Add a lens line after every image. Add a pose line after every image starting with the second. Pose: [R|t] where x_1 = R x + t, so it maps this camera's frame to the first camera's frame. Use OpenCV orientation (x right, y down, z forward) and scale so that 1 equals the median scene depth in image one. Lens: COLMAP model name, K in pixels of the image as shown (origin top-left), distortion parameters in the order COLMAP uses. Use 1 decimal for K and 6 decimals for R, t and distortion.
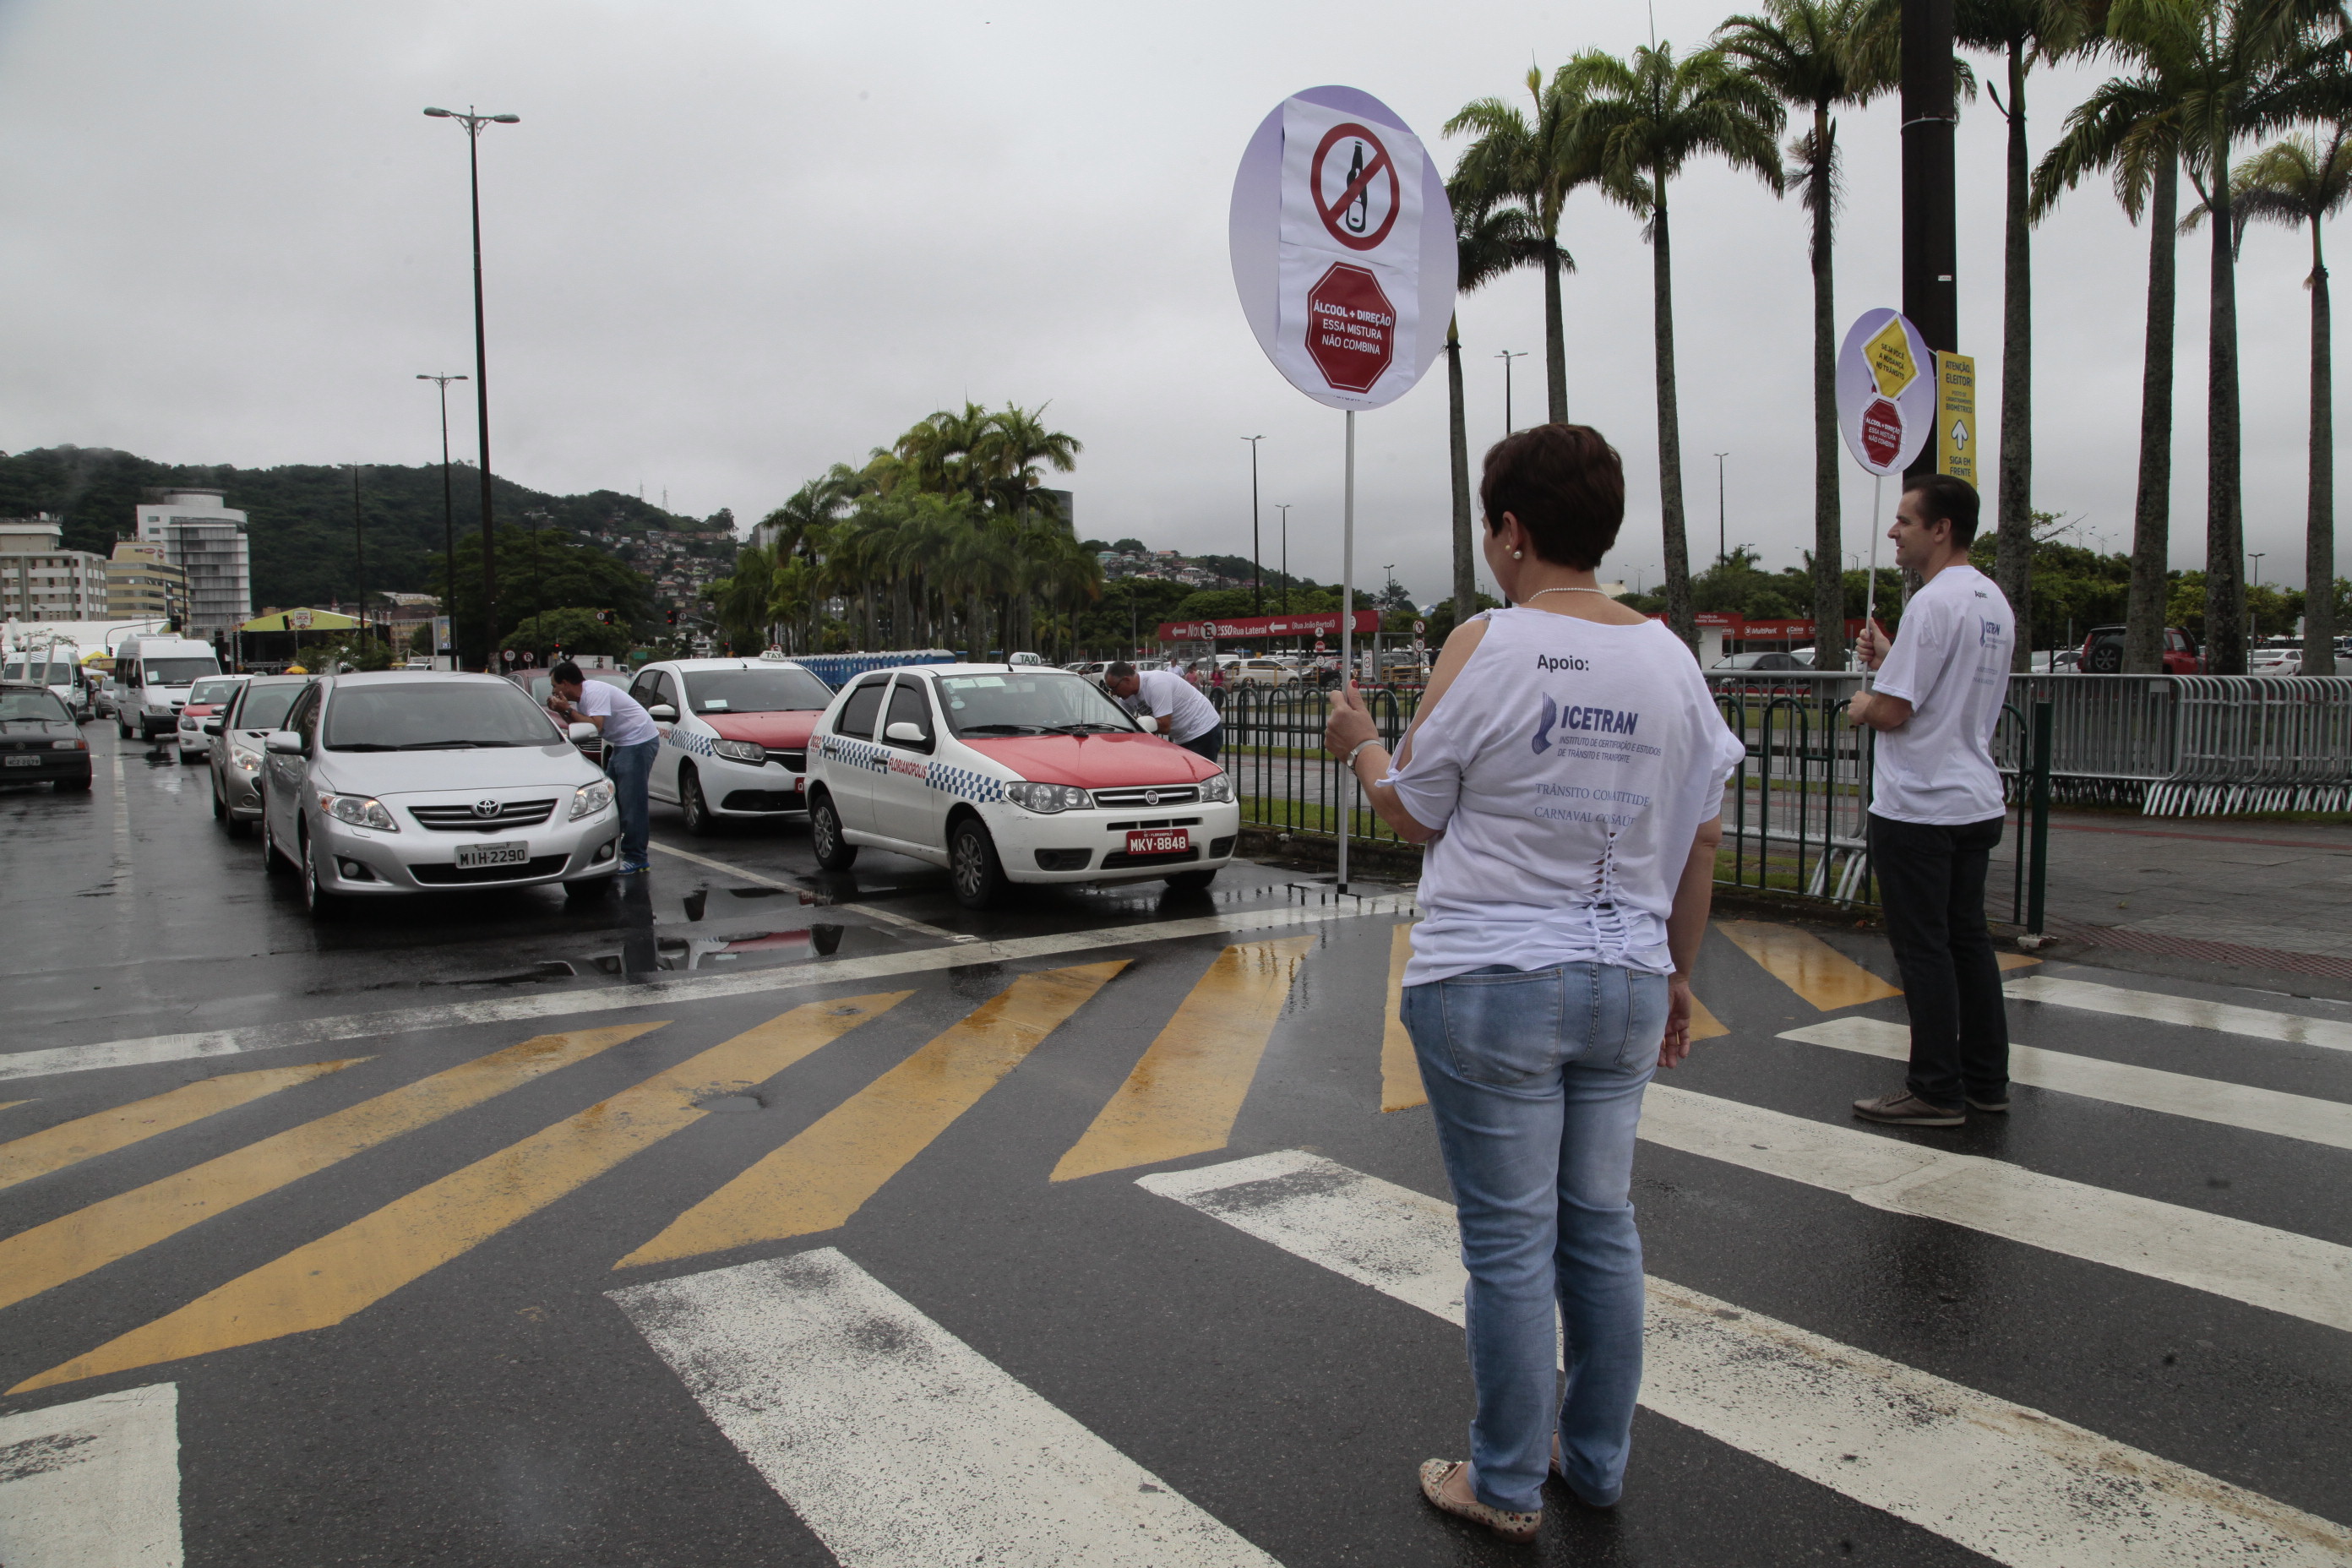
lens RADIAL K [[1623.7, 0, 1184.4], [0, 1623.7, 784.1], [0, 0, 1]] dist [-0.062385, 0.002448]
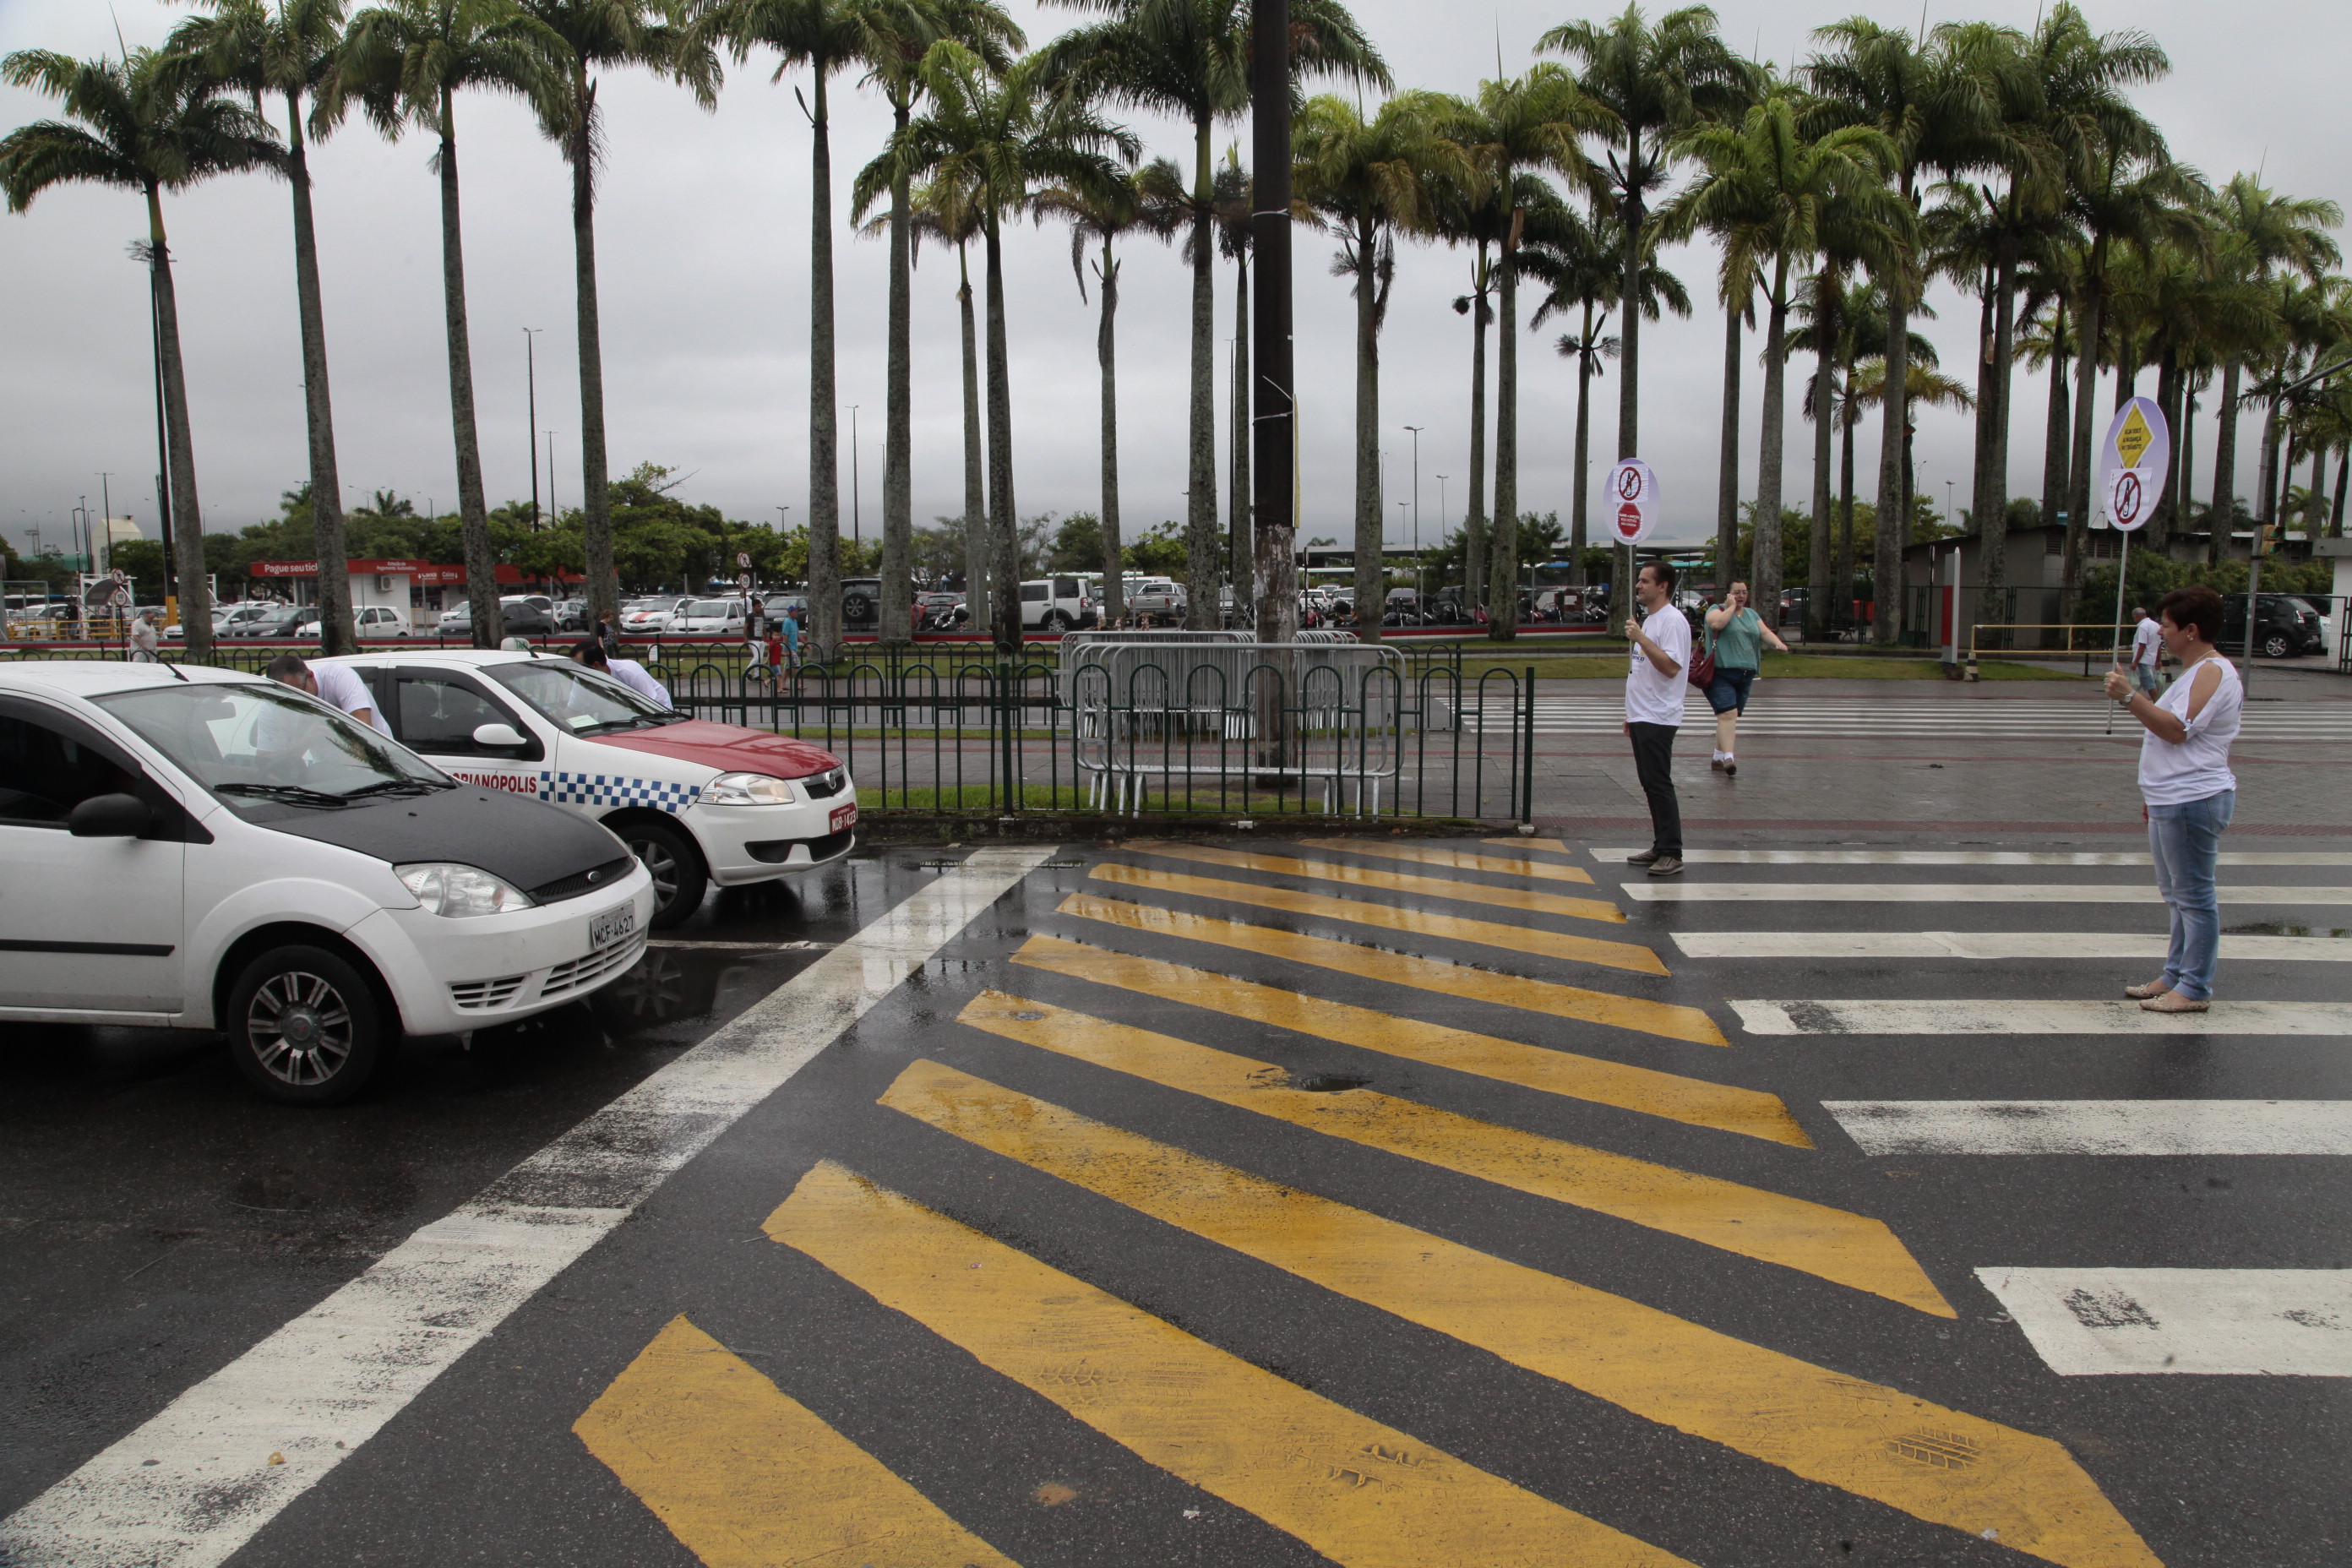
lens RADIAL K [[1623.7, 0, 1189.5], [0, 1623.7, 776.5], [0, 0, 1]] dist [-0.062385, 0.002448]
pose [[0.658022, -0.082095, 0.748510, -0.358531], [0.058873, 0.996605, 0.057549, -0.023487], [-0.750694, 0.006198, 0.660621, 0.110605]]
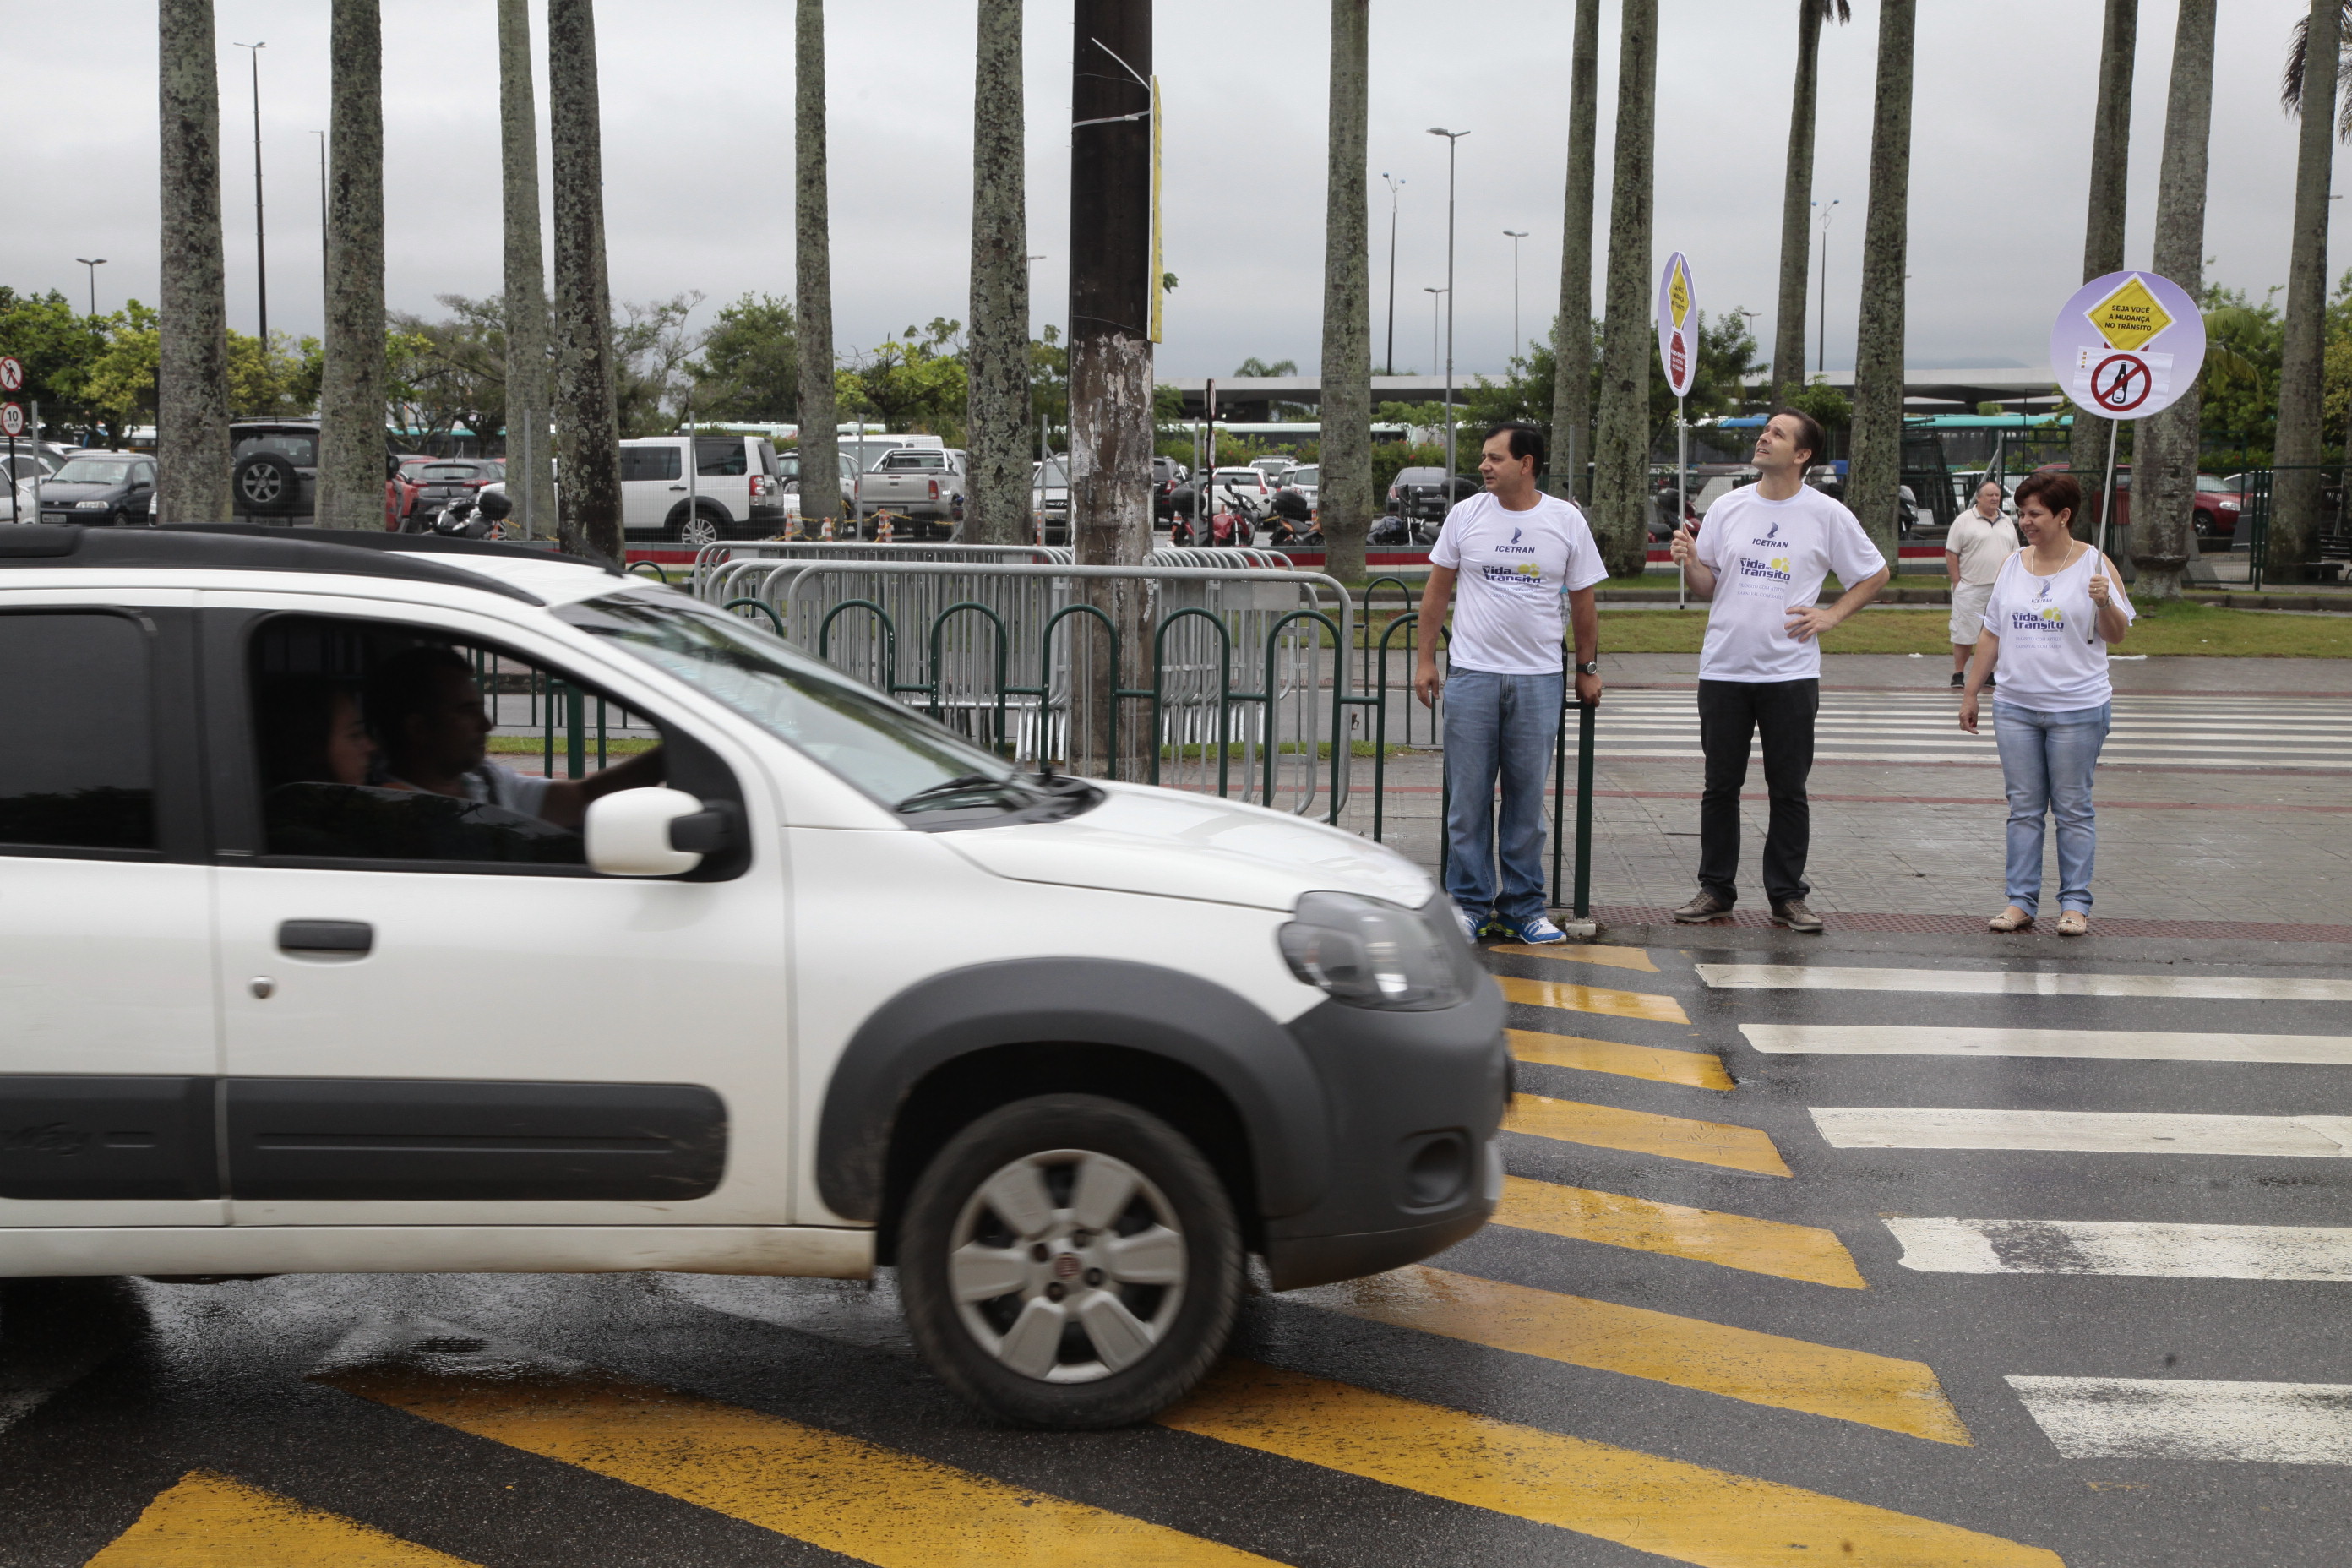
lens RADIAL K [[3421.9, 0, 1163.7], [0, 3421.9, 796.3], [0, 0, 1]] dist [0.227616, 0.000000]
pose [[0.619052, -0.060906, 0.782985, -0.399238], [0.045554, 0.998094, 0.041623, -0.018200], [-0.784028, 0.009901, 0.620646, 0.060647]]
